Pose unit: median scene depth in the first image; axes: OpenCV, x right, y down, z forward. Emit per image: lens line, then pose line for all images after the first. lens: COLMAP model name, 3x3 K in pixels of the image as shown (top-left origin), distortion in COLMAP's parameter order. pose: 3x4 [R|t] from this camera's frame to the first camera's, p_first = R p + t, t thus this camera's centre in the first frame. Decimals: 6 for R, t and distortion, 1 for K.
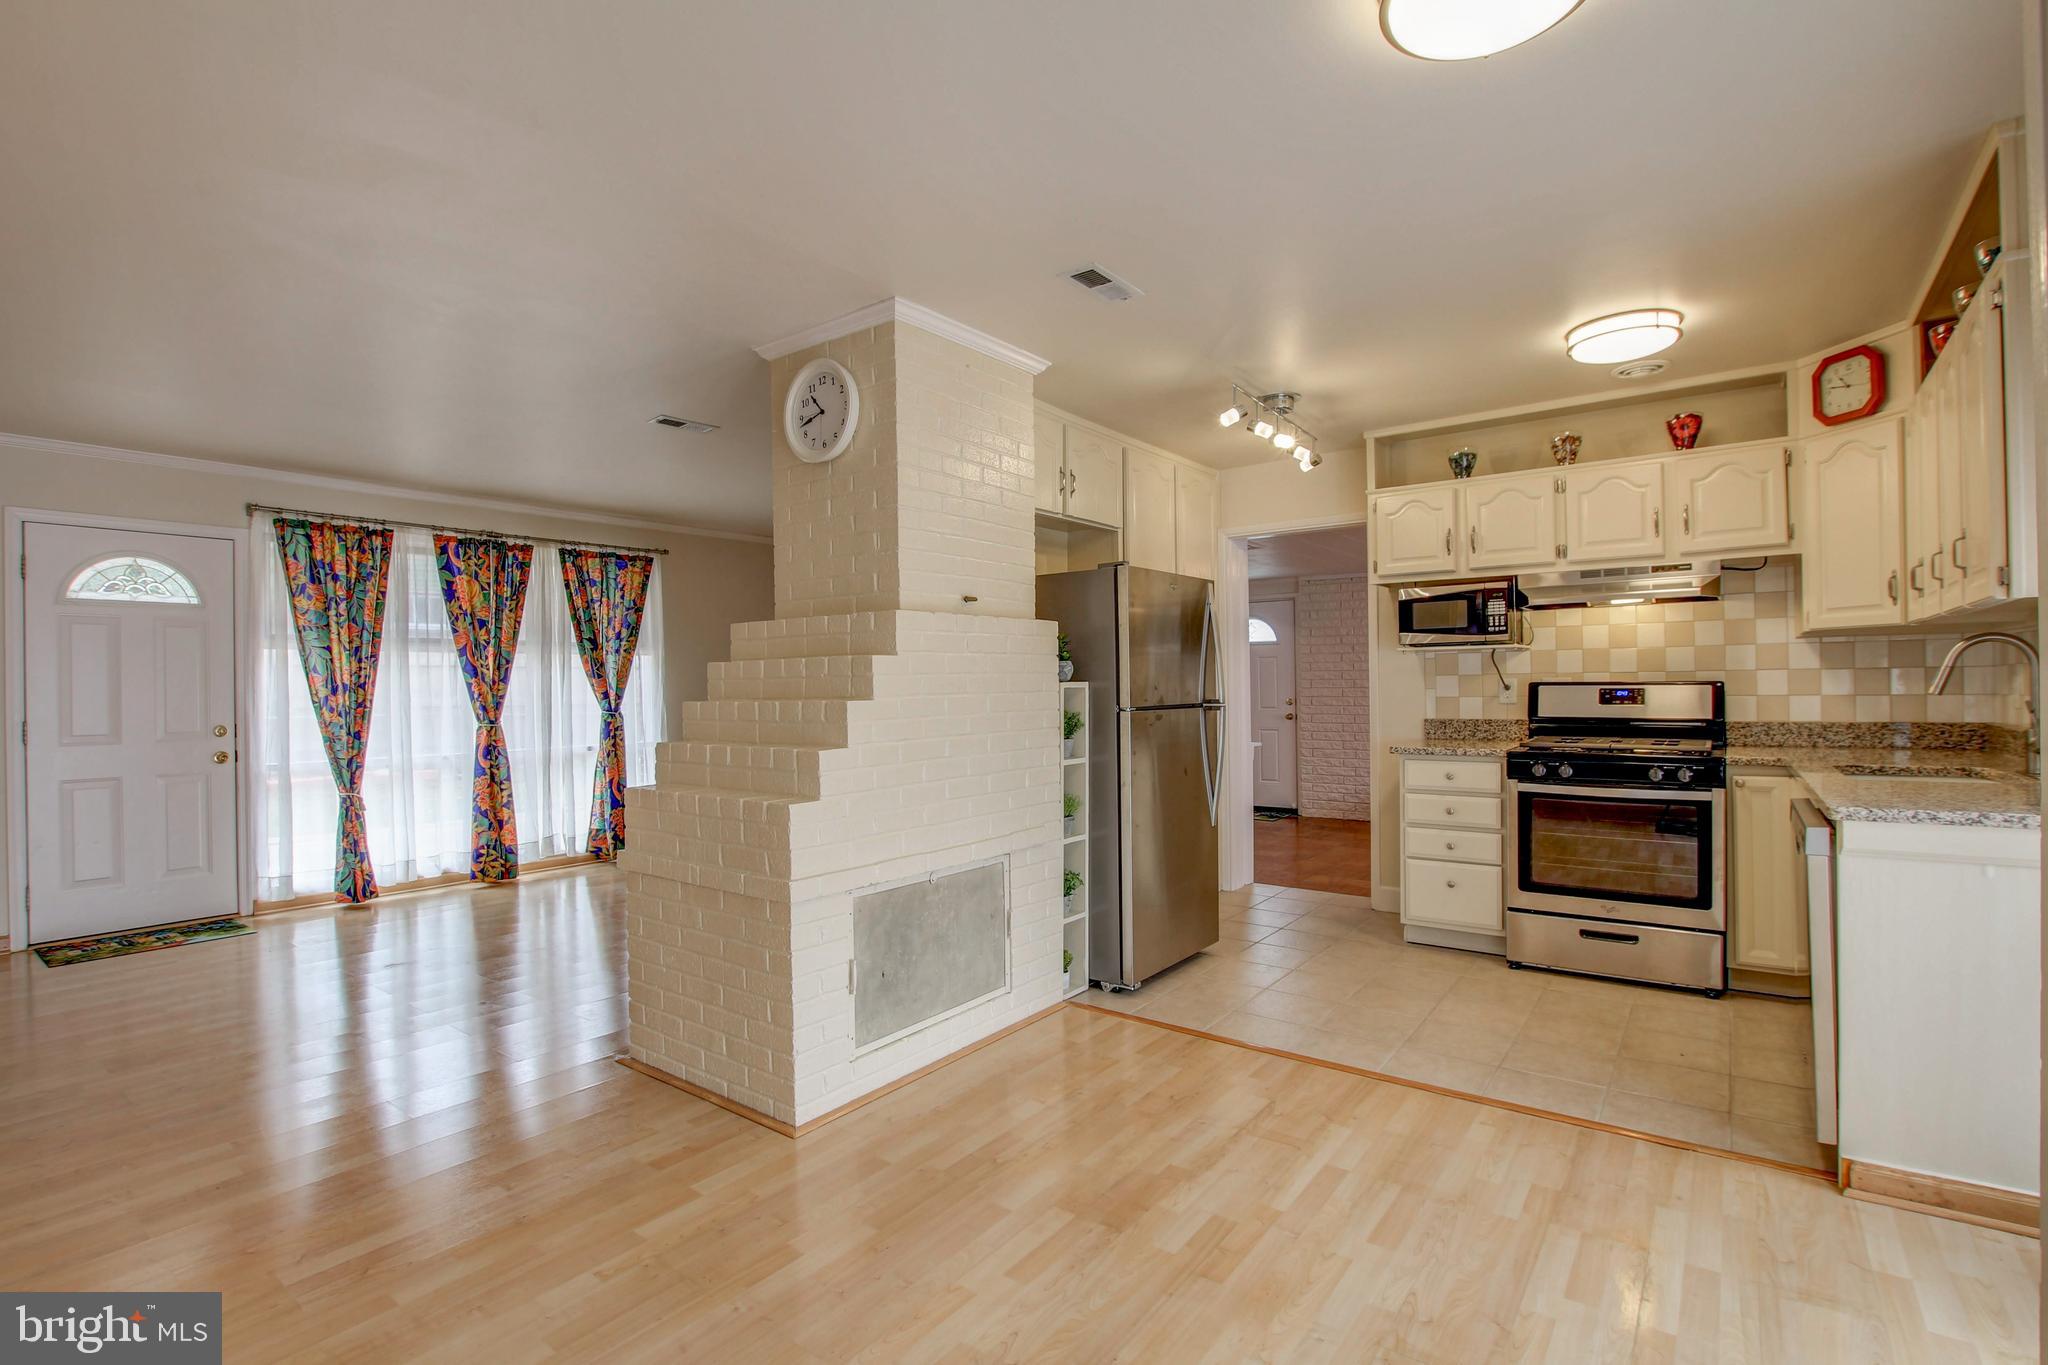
lens RADIAL K [[961.3, 0, 1028.4], [0, 961.3, 685.5], [0, 0, 1]] dist [-0.036622, 0.005578]
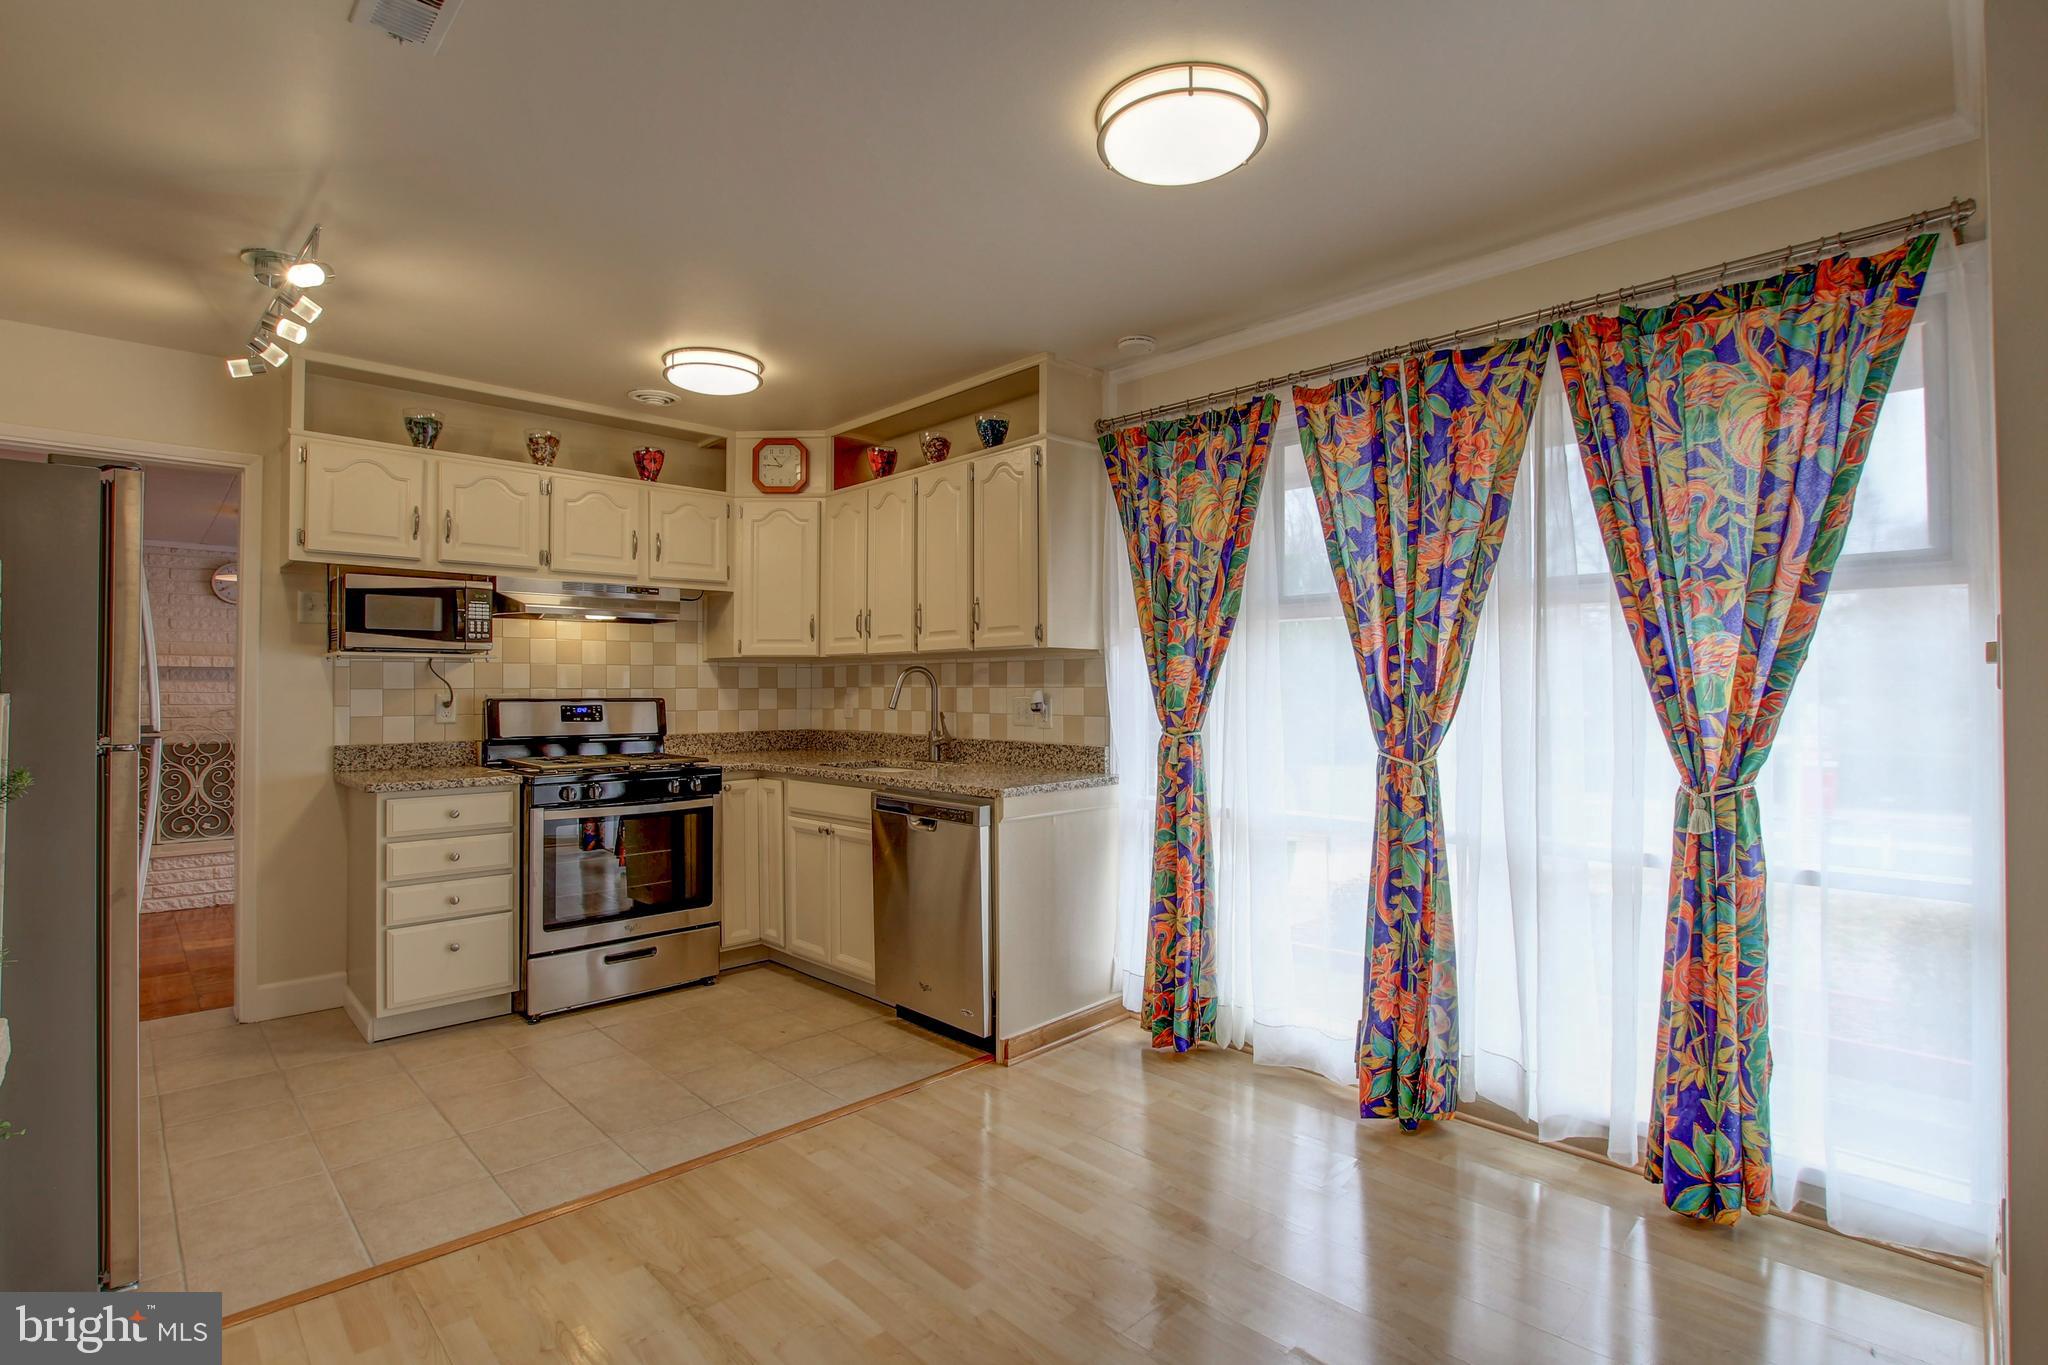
lens RADIAL K [[961.3, 0, 1036.8], [0, 961.3, 671.4], [0, 0, 1]] dist [-0.036622, 0.005578]
pose [[0.137005, 0.032265, 0.990045, -0.331965], [0.000681, 0.999466, -0.032666, 0.000940], [-0.990570, 0.005150, 0.136909, 0.449035]]
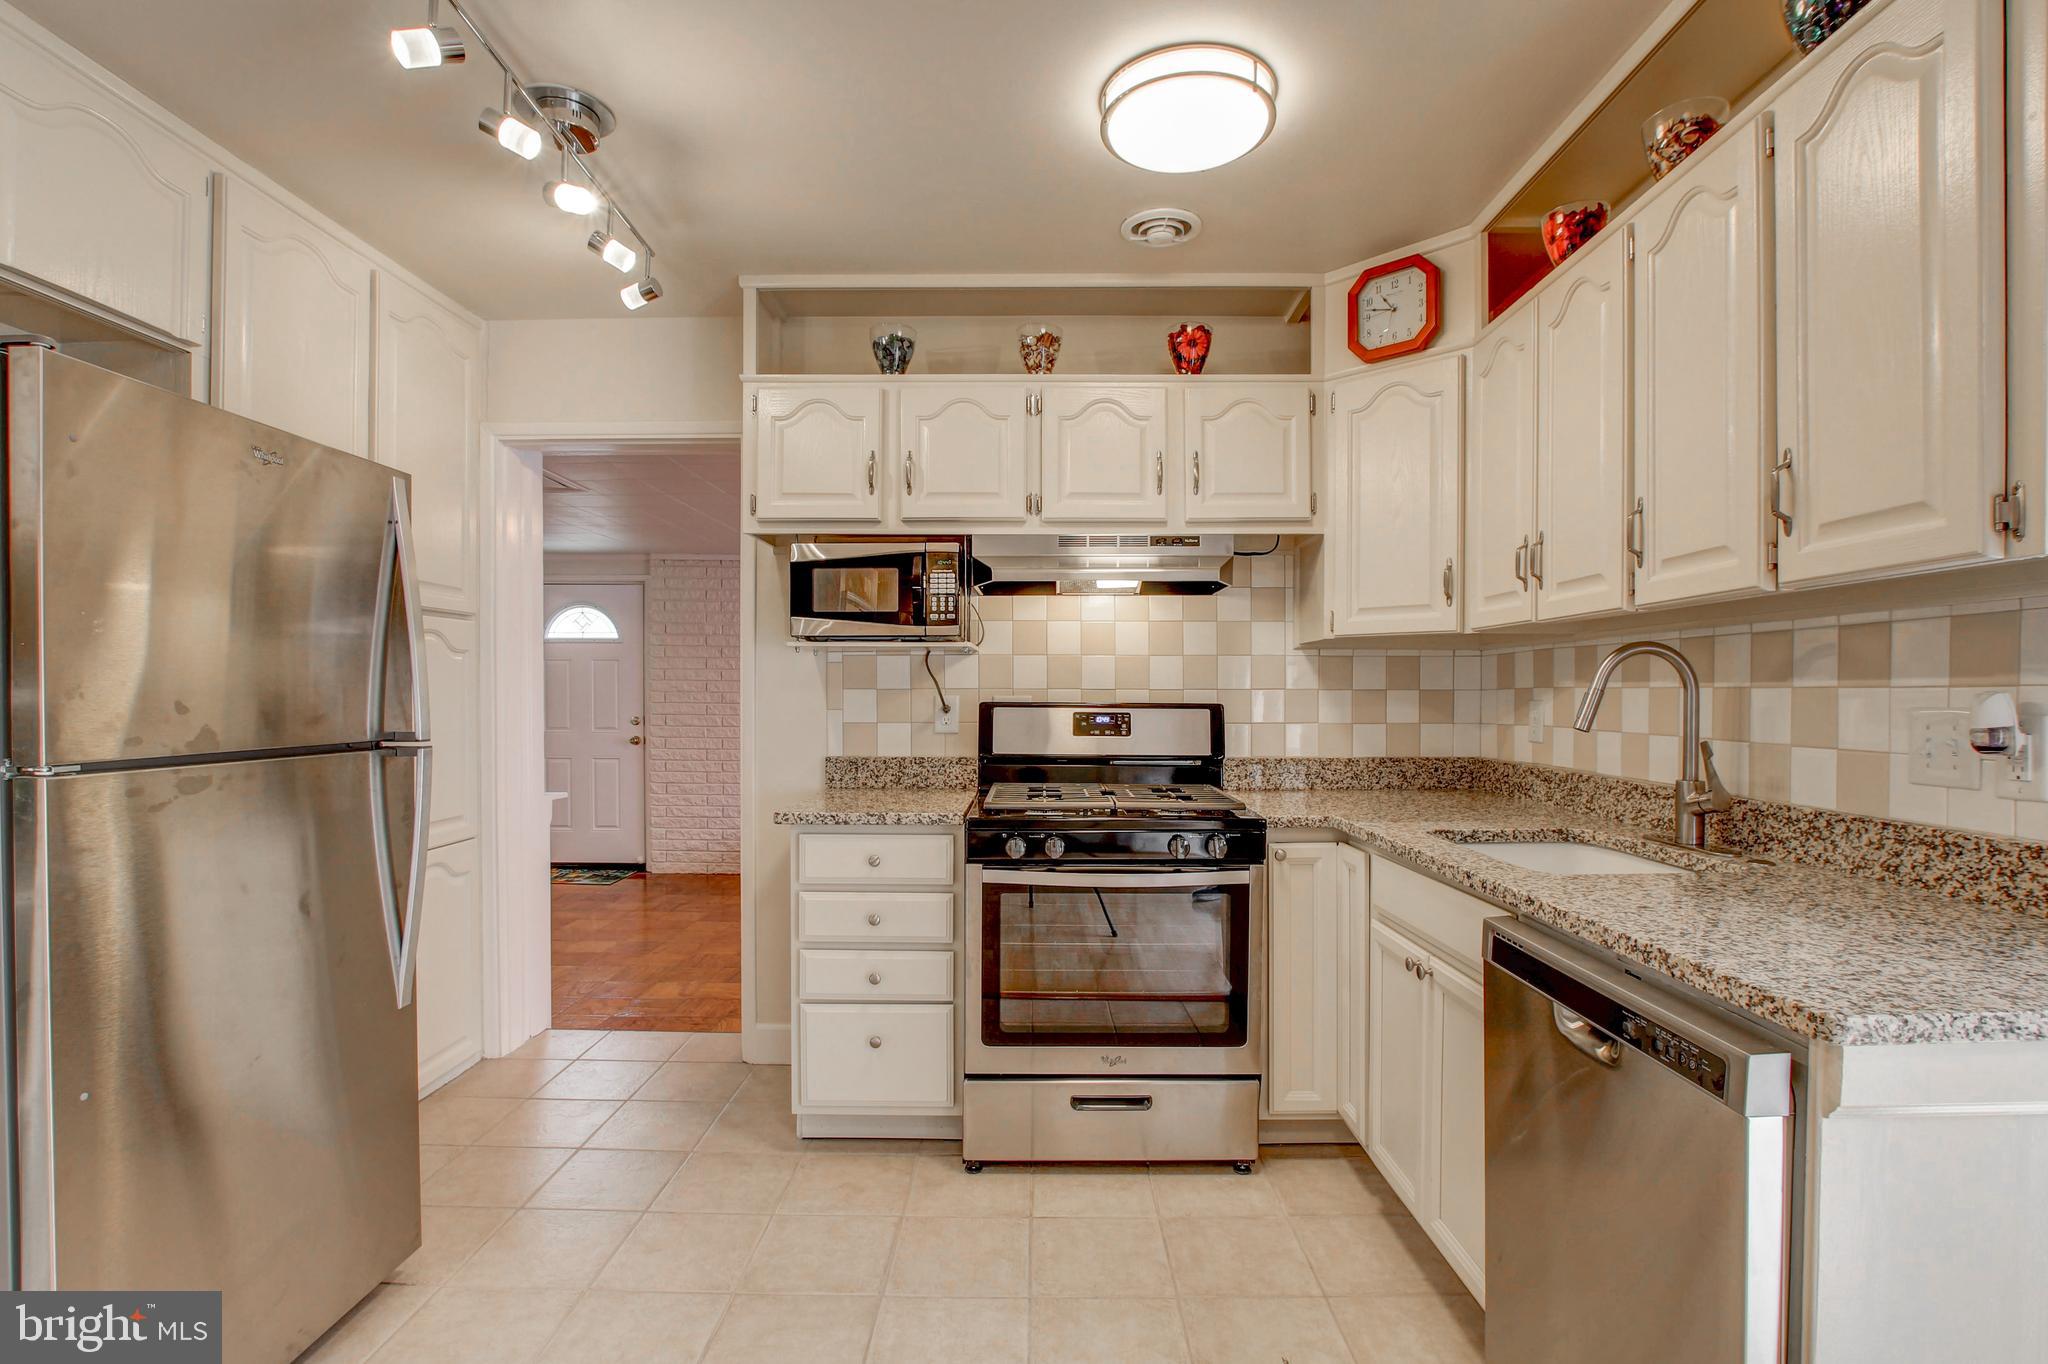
lens RADIAL K [[961.3, 0, 1045.3], [0, 961.3, 706.7], [0, 0, 1]] dist [-0.036622, 0.005578]
pose [[0.796272, 0.007479, 0.604892, 0.188773], [-0.013140, 0.999901, 0.004934, -0.004594], [-0.604796, -0.011877, 0.796292, 0.527174]]
